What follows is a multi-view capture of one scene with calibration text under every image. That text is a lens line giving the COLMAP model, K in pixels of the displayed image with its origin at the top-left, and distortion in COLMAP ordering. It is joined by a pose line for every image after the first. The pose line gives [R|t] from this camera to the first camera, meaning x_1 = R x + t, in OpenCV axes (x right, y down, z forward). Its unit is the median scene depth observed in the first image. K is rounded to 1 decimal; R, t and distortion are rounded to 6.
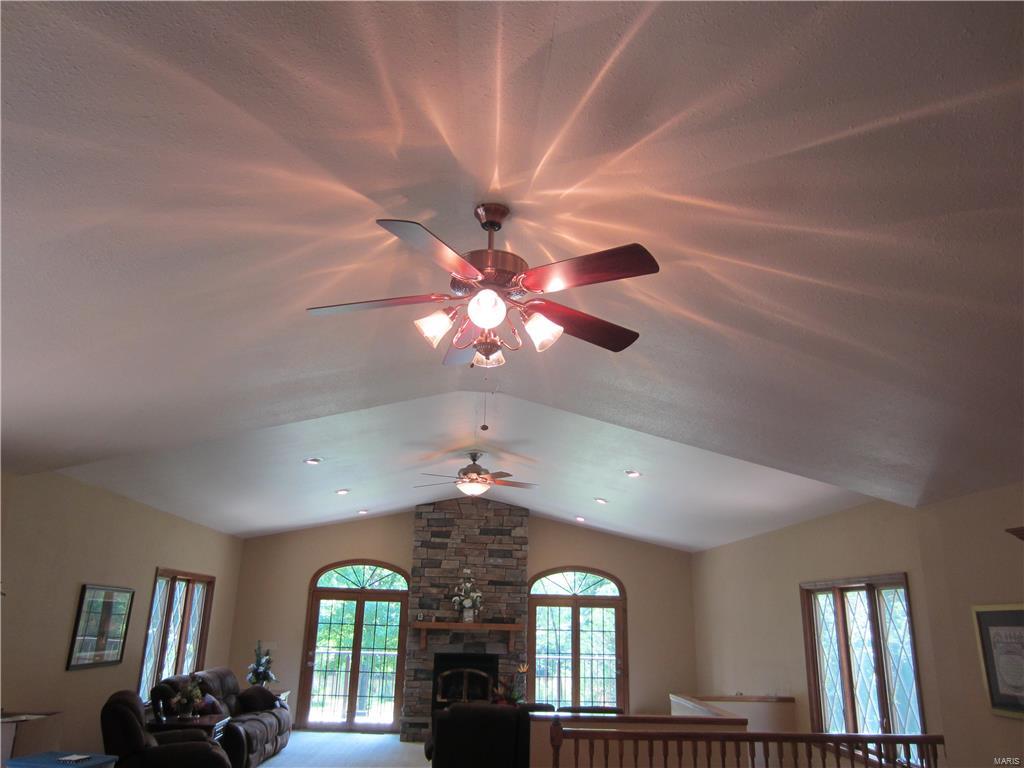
lens RADIAL K [[735.6, 0, 511.7], [0, 735.6, 380.6], [0, 0, 1]] dist [-0.034716, 0.015855]
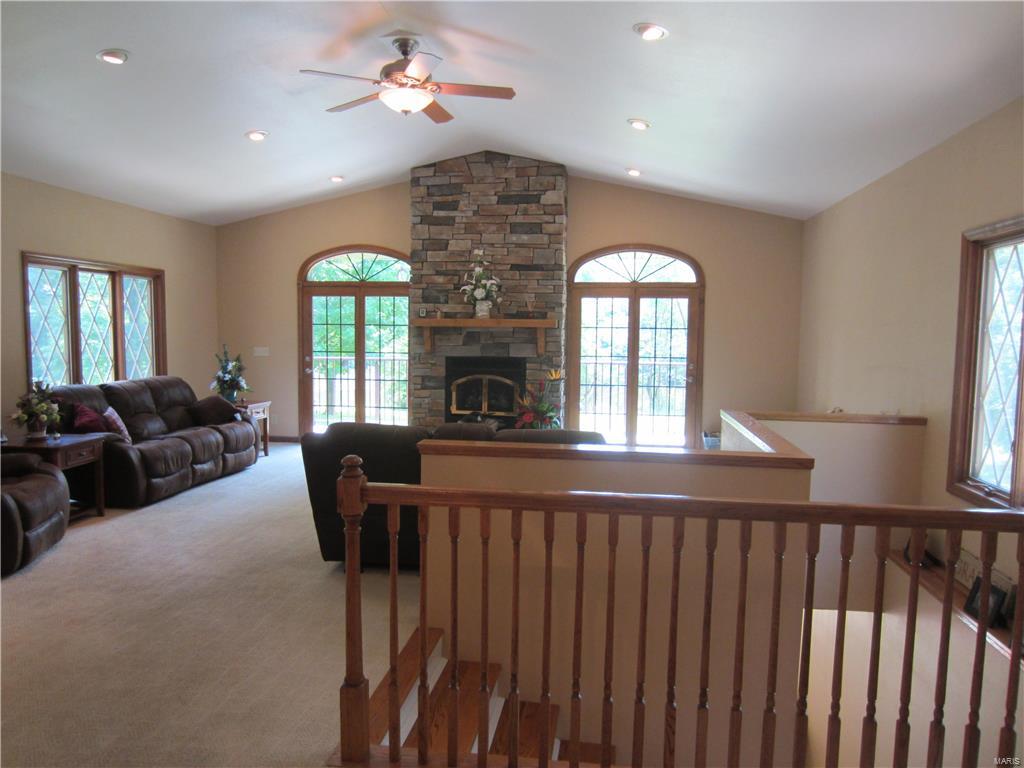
lens RADIAL K [[735.6, 0, 508.5], [0, 735.6, 389.0], [0, 0, 1]] dist [-0.034716, 0.015855]
pose [[0.979792, 0.001964, -0.200010, 0.117879], [0.074478, 0.924463, 0.373928, 0.110933], [0.185637, -0.381268, 0.905635, 0.275814]]
